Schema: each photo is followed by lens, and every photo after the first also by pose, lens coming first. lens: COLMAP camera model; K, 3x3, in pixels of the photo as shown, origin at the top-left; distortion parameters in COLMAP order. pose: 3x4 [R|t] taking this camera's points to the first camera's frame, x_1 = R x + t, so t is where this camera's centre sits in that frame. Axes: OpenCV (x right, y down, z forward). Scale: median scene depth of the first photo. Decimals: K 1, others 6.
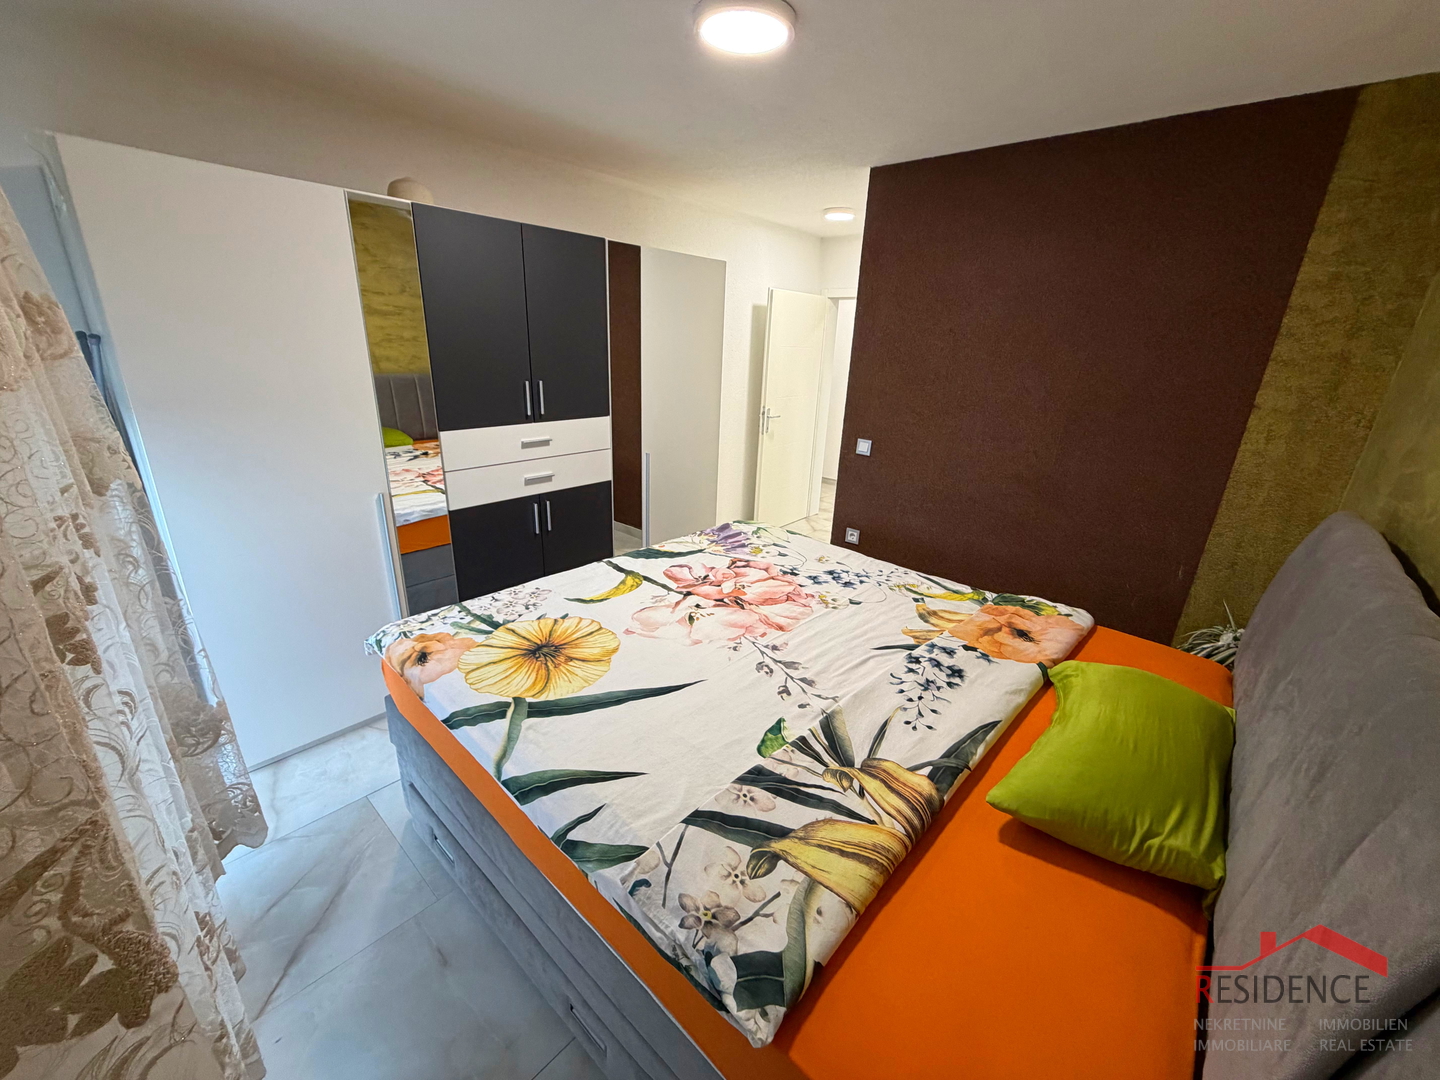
lens RADIAL K [[573.9, 0, 715.7], [0, 573.9, 536.3], [0, 0, 1]] dist [0.001238, -0.000046]
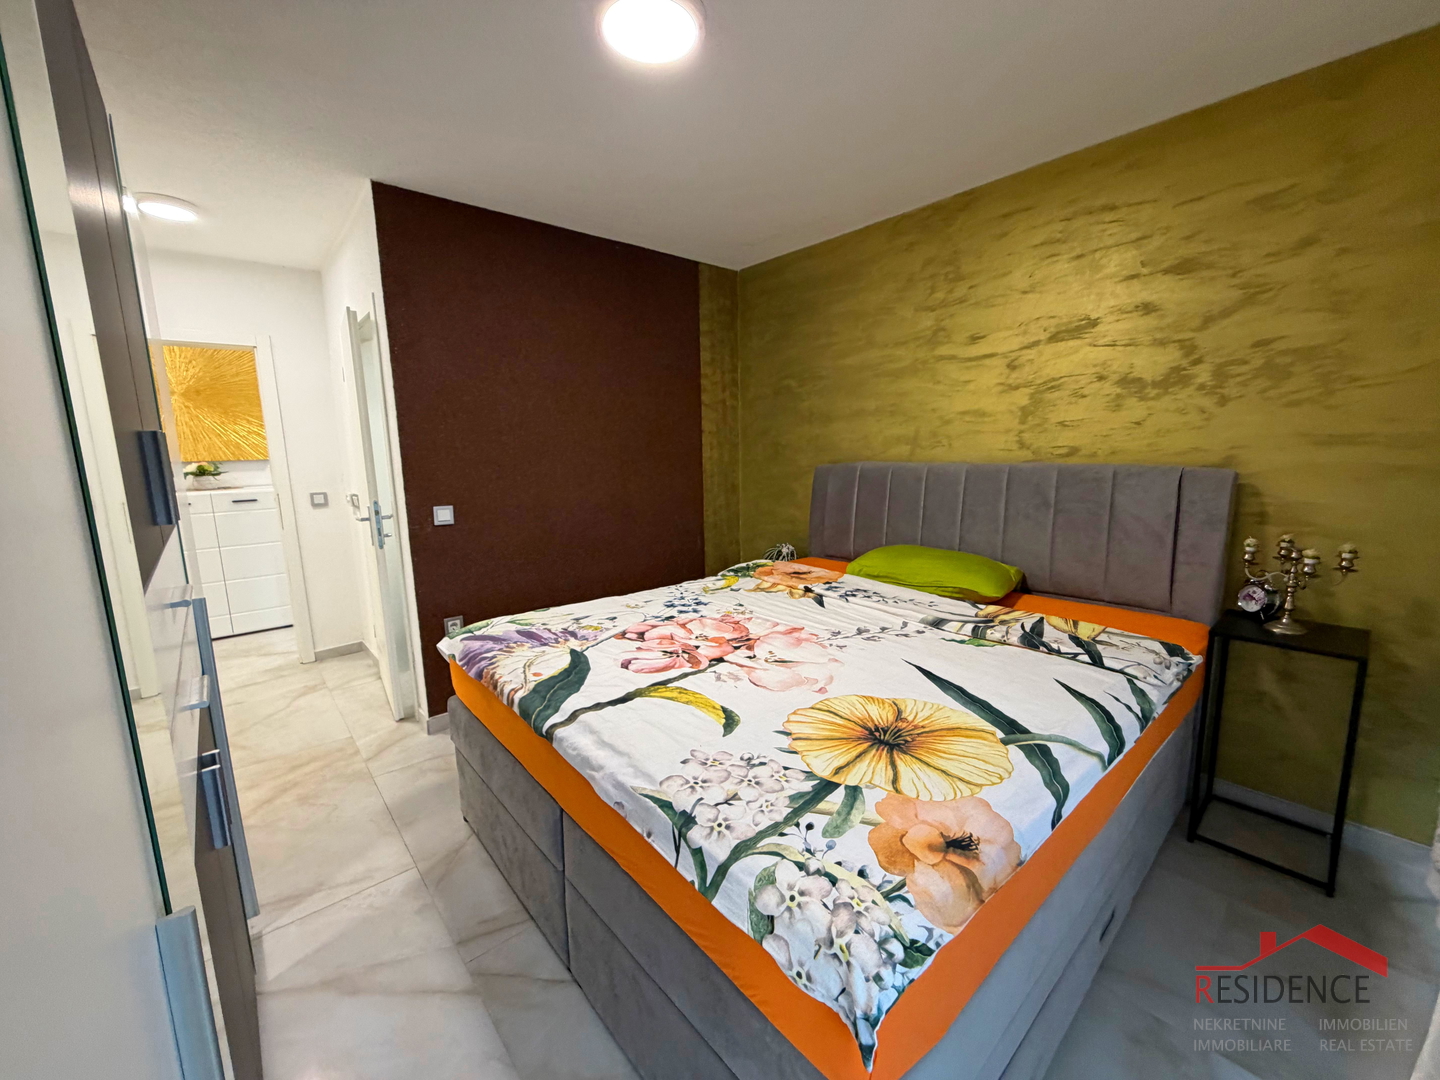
lens RADIAL K [[573.9, 0, 717.3], [0, 573.9, 537.0], [0, 0, 1]] dist [0.001238, -0.000046]
pose [[0.122674, -0.199467, 0.972195, -0.773104], [0.345242, 0.926989, 0.146629, -0.174332], [-0.930462, 0.317655, 0.182582, 0.770680]]
